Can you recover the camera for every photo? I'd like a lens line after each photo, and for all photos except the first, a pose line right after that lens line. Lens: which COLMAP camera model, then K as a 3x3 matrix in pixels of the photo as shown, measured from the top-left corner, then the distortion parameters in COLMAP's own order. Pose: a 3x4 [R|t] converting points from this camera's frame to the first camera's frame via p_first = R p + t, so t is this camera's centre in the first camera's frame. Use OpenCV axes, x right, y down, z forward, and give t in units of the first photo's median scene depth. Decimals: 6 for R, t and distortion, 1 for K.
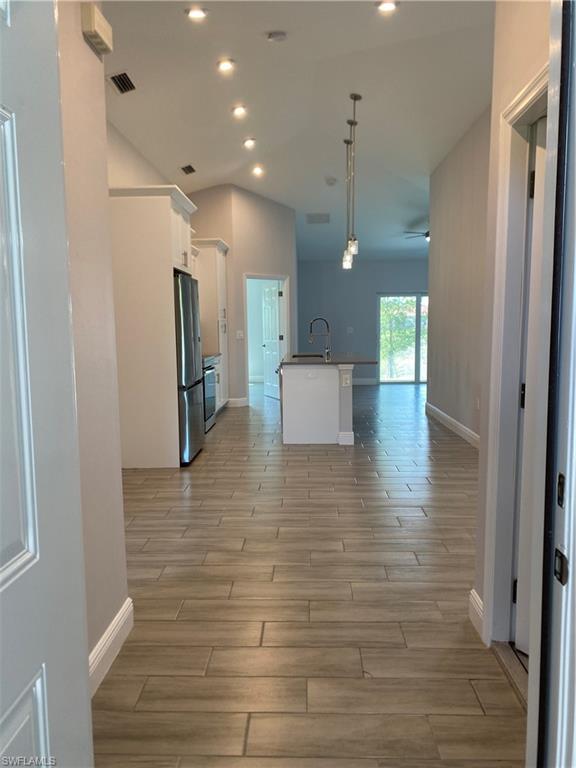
lens RADIAL K [[558.3, 0, 289.0], [0, 558.3, 413.4], [0, 0, 1]] dist [0.003670, 0.001161]
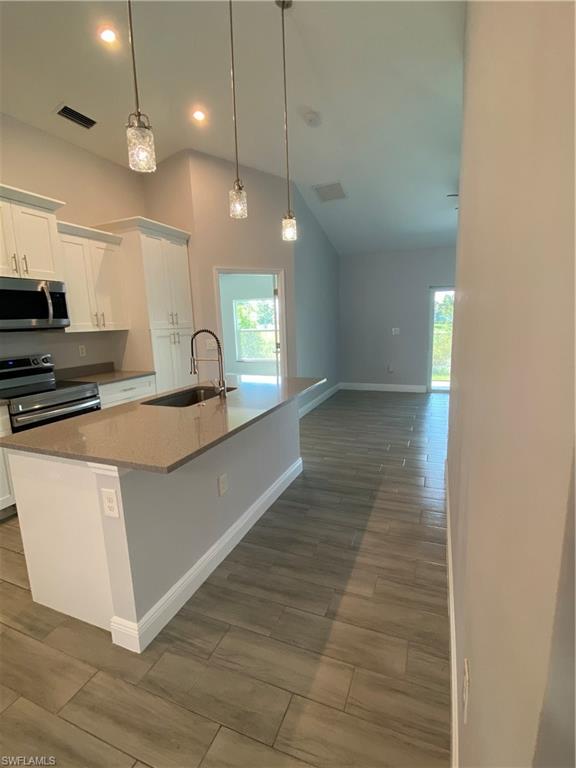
lens RADIAL K [[364.9, 0, 290.5], [0, 364.9, 384.8], [0, 0, 1]] dist [0.027702, -0.027699]
pose [[0.942231, 0.041436, -0.332391, 0.209661], [-0.033364, 0.998994, 0.029957, -0.105946], [0.333298, -0.017136, 0.942666, 0.563897]]
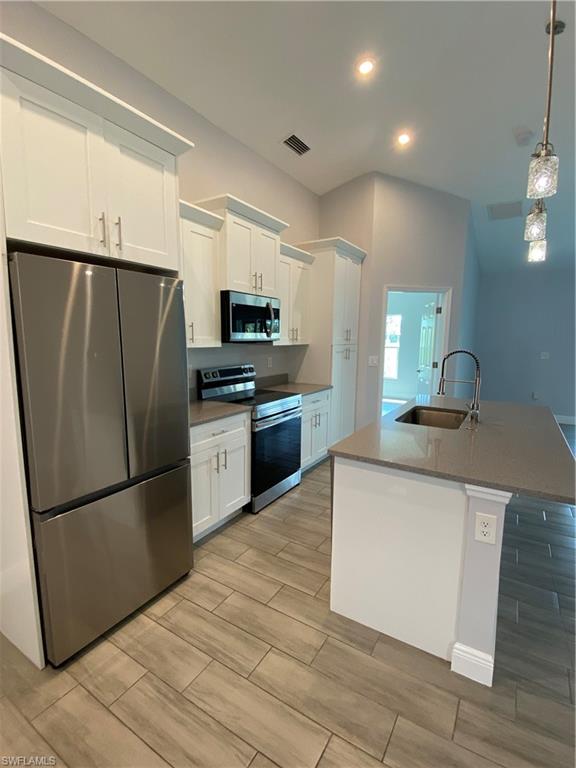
lens RADIAL K [[364.9, 0, 290.5], [0, 364.9, 384.8], [0, 0, 1]] dist [0.027702, -0.027699]
pose [[0.870810, 0.086632, -0.483926, 0.069614], [-0.097775, 0.995206, 0.002219, -0.099897], [0.481798, 0.045384, 0.875106, 0.500801]]
